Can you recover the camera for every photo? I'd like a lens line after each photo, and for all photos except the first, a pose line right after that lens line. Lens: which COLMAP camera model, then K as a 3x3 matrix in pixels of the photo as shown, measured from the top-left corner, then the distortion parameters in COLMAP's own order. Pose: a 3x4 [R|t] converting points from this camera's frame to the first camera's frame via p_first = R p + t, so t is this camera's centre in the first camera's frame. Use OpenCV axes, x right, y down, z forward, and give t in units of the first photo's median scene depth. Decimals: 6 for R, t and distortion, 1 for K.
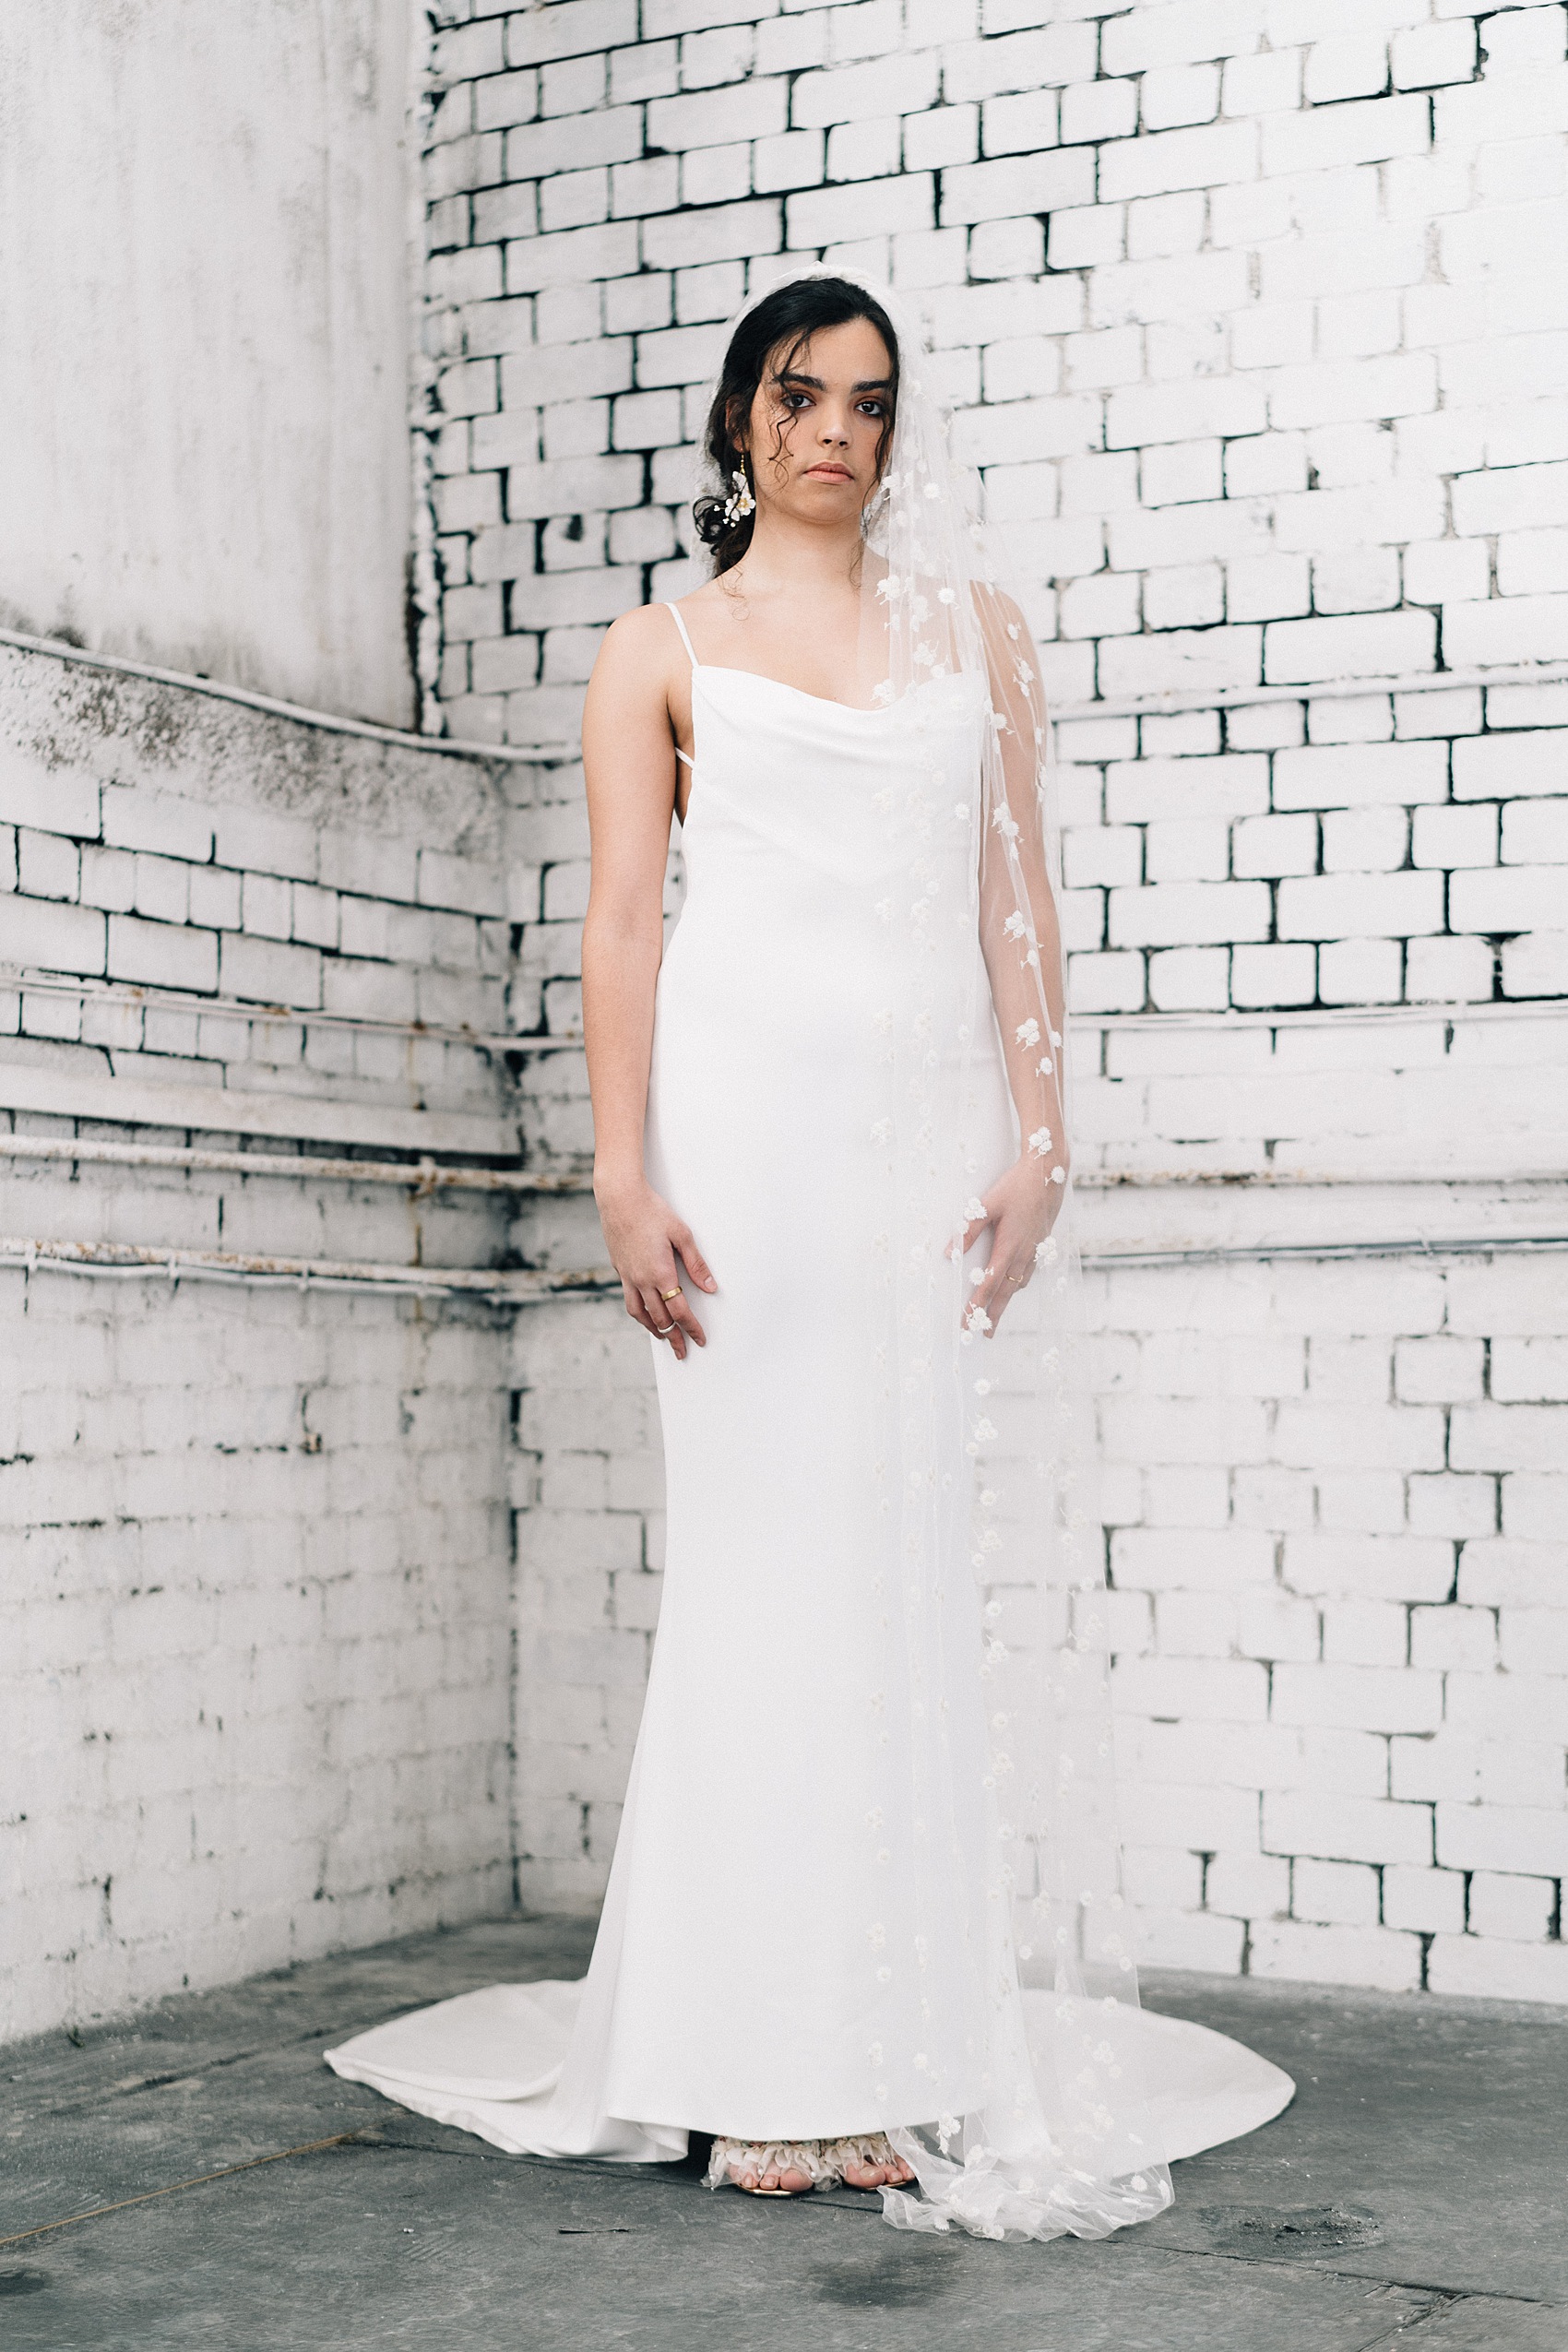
lens RADIAL K [[3617.6, 0, 749.0], [0, 3617.6, 1119.9], [0, 0, 1]] dist [-0.005627, 0.000000]
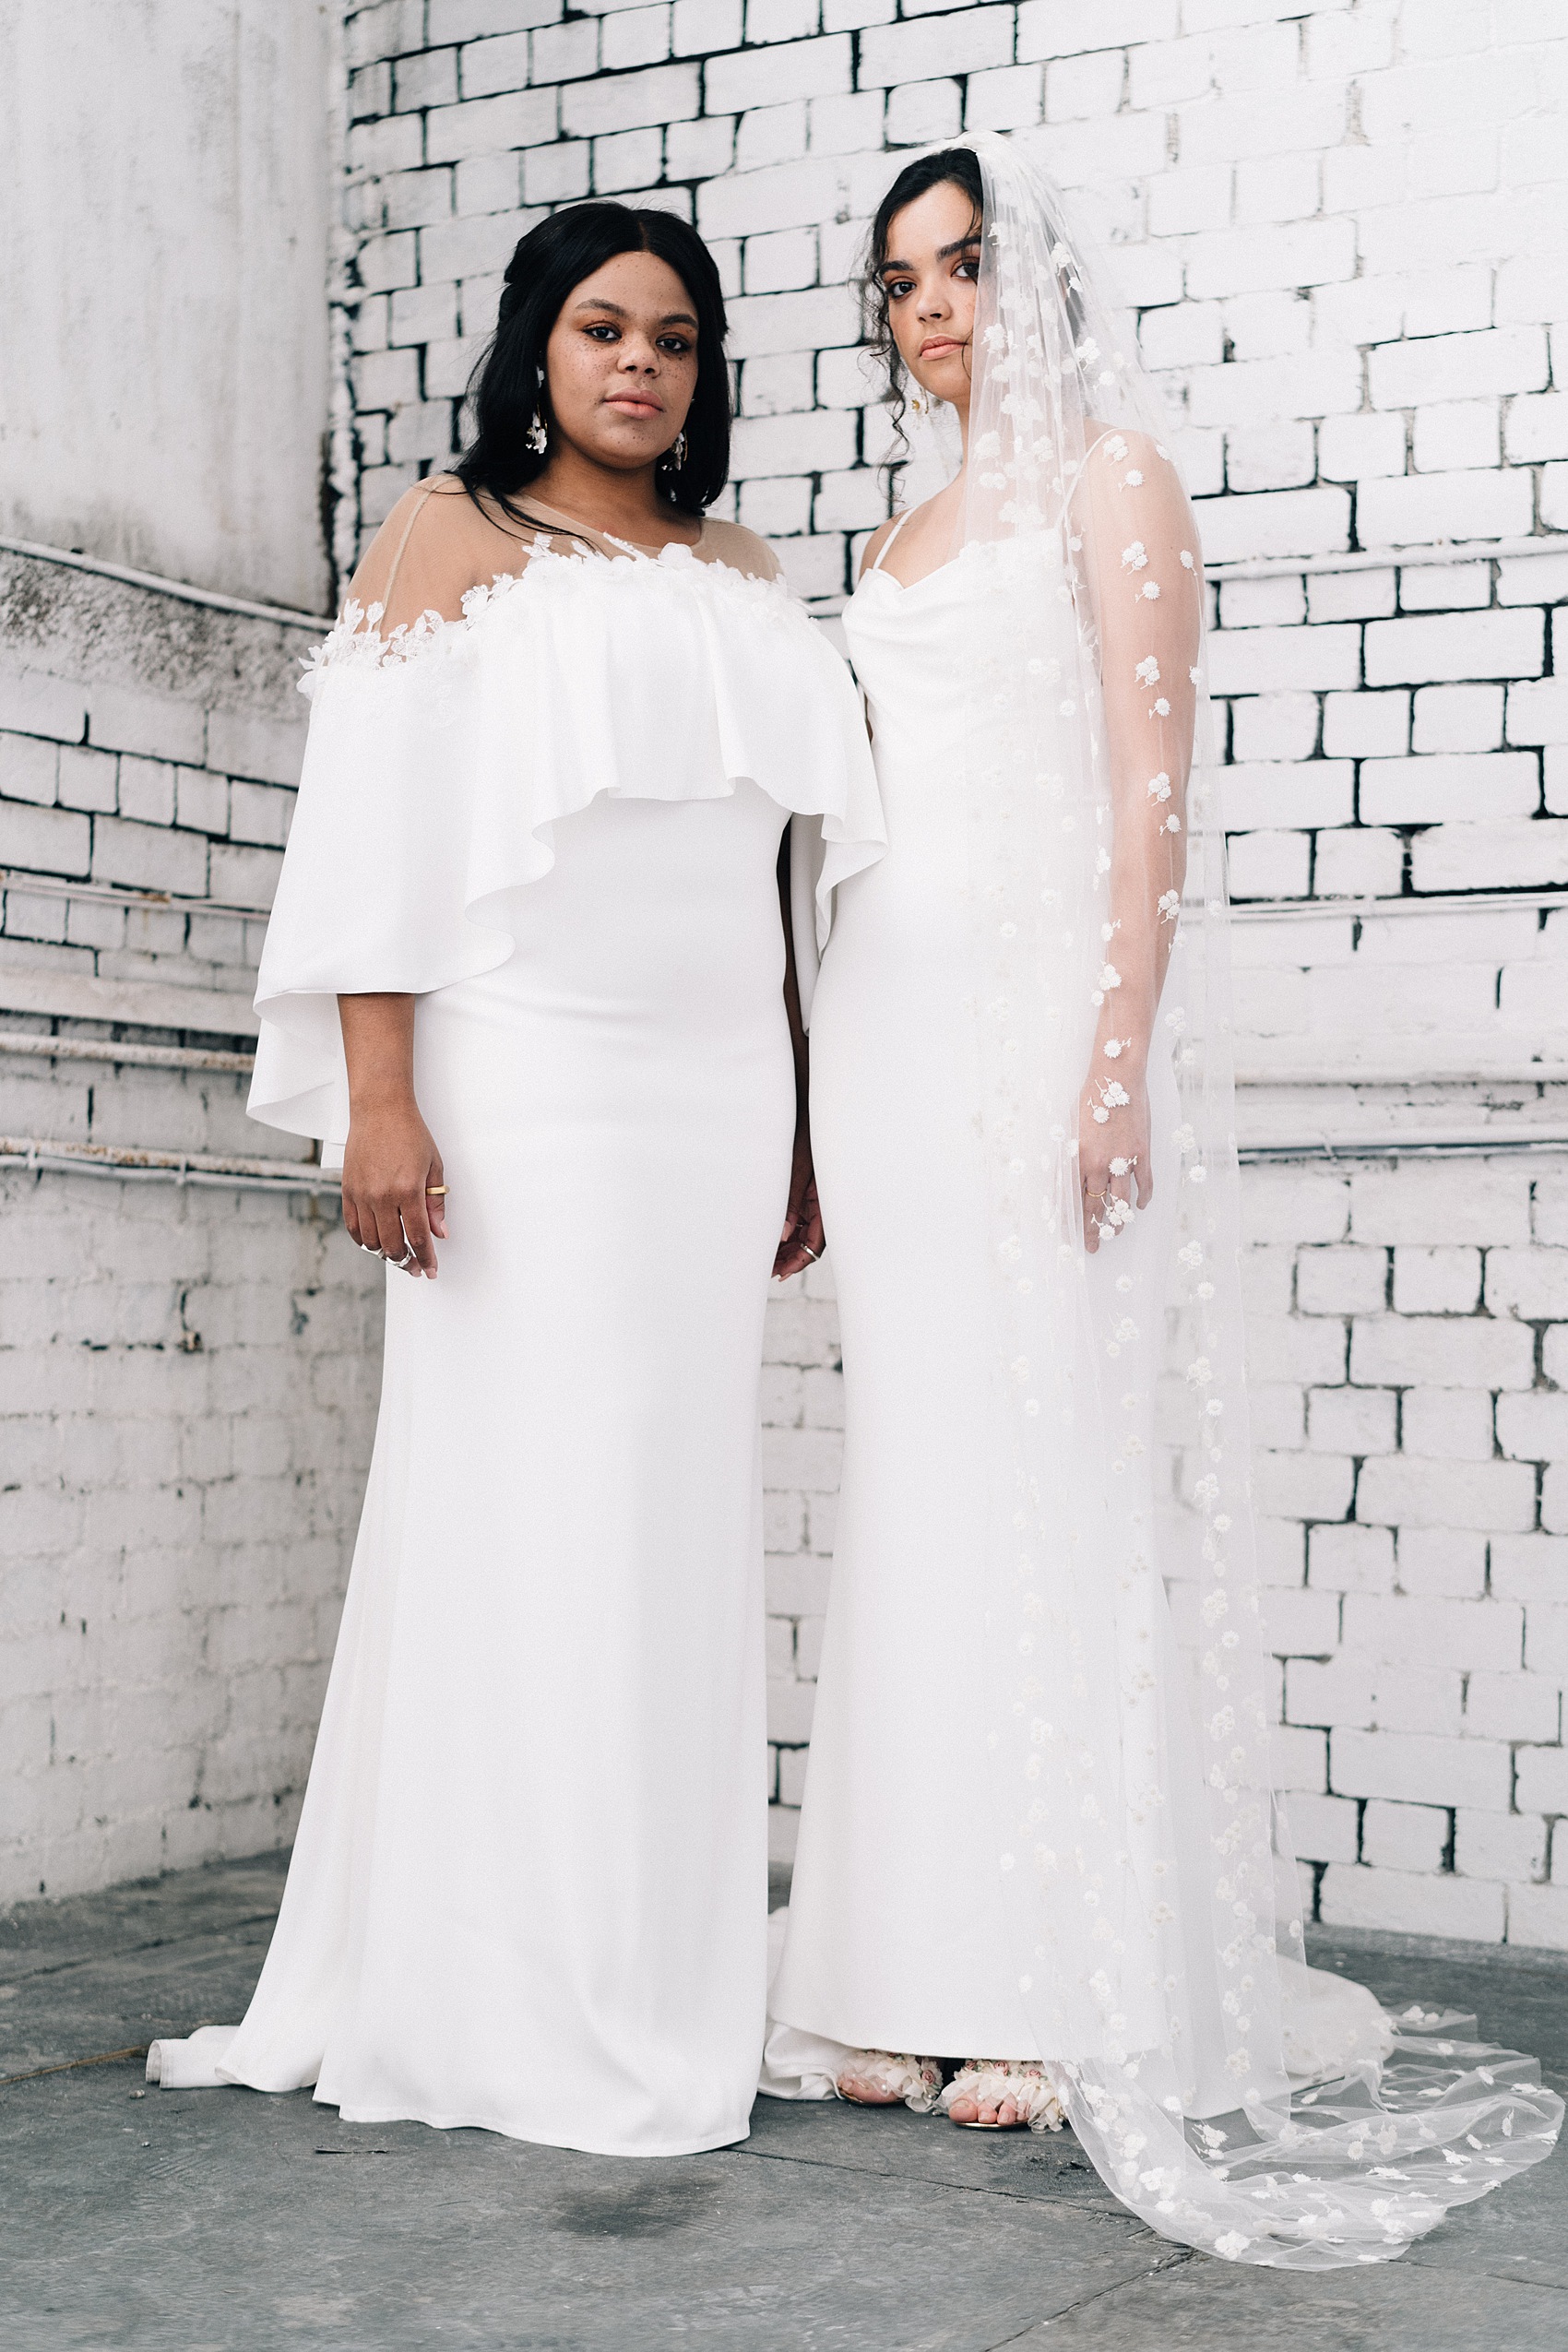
lens RADIAL K [[3617.6, 0, 762.2], [0, 3617.6, 1120.3], [0, 0, 1]] dist [-0.005627, 0.000000]
pose [[0.999253, 0.010661, -0.037143, 0.068226], [-0.009899, 0.999738, 0.020635, 0.007987], [0.037353, -0.020252, 0.999097, 0.032293]]
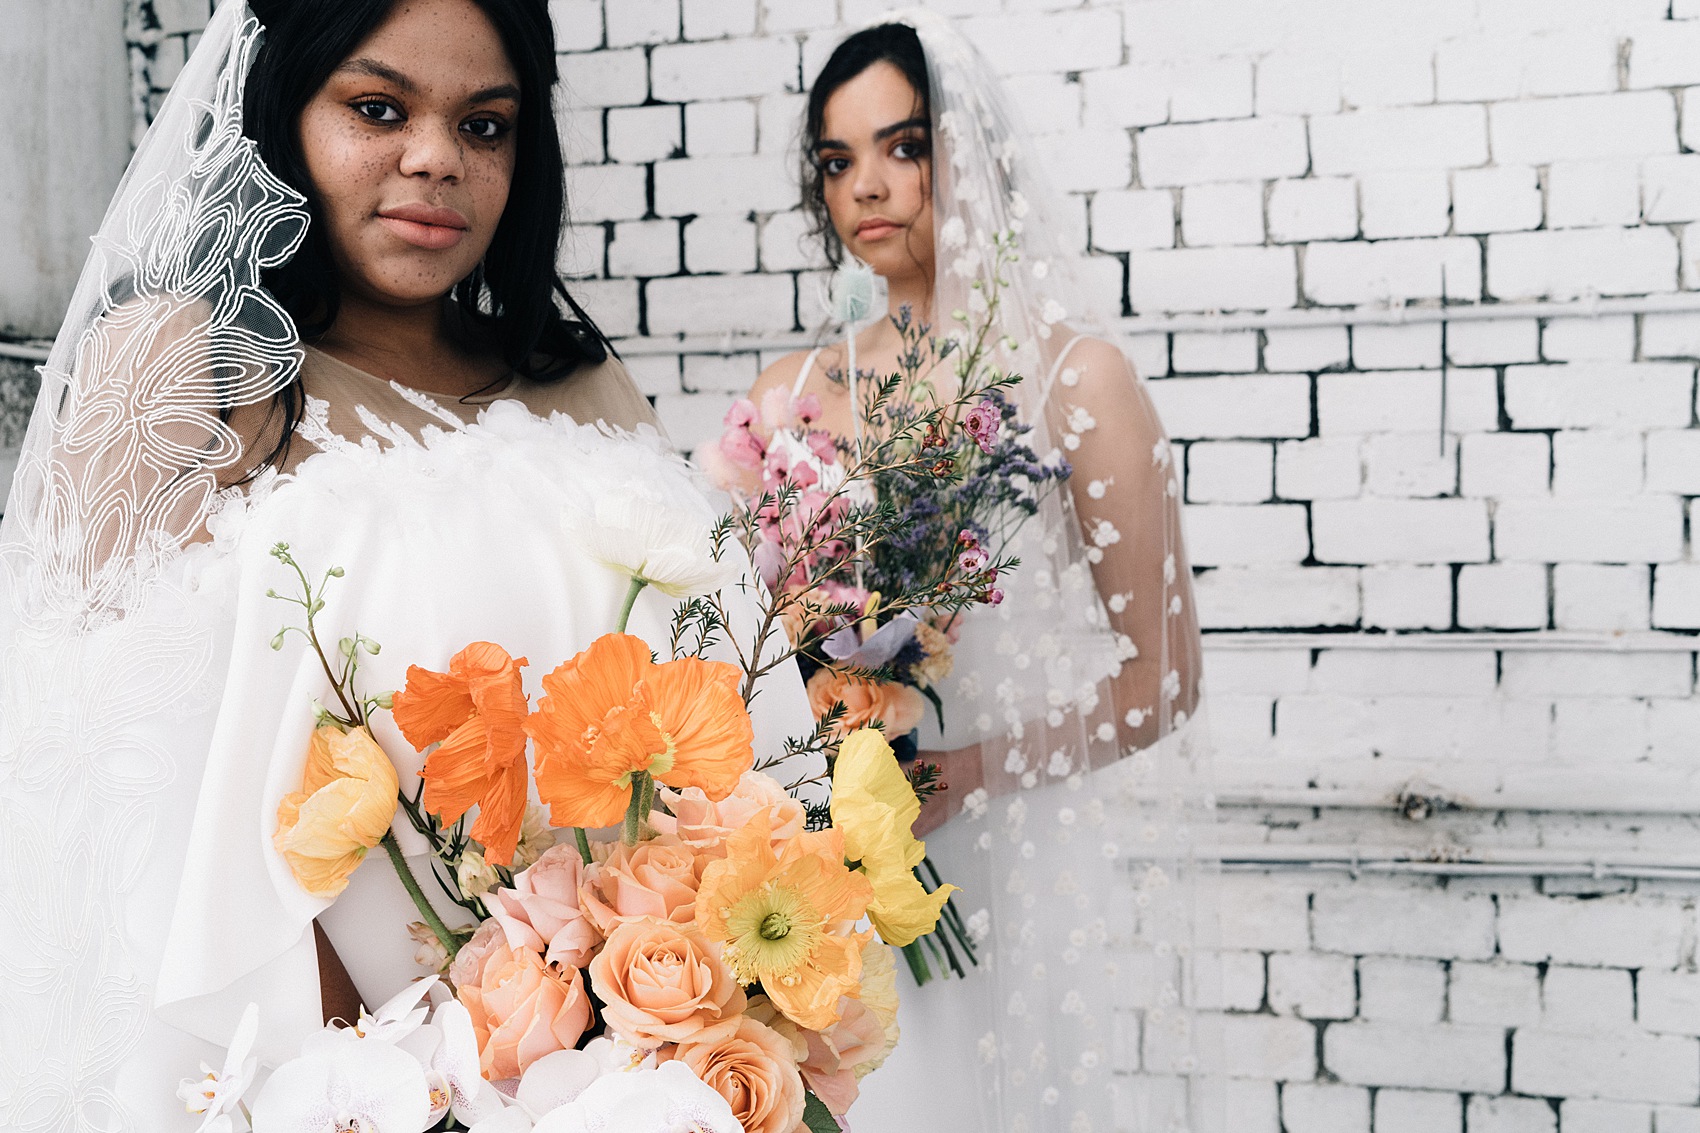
lens RADIAL K [[2614.7, 0, 800.9], [0, 2614.7, 554.4], [0, 0, 1]] dist [-0.005627, 0.000000]
pose [[0.990060, -0.020118, 0.139199, -0.009949], [0.012250, 0.998290, 0.057152, -0.094660], [-0.140111, -0.054879, 0.988614, 0.244588]]
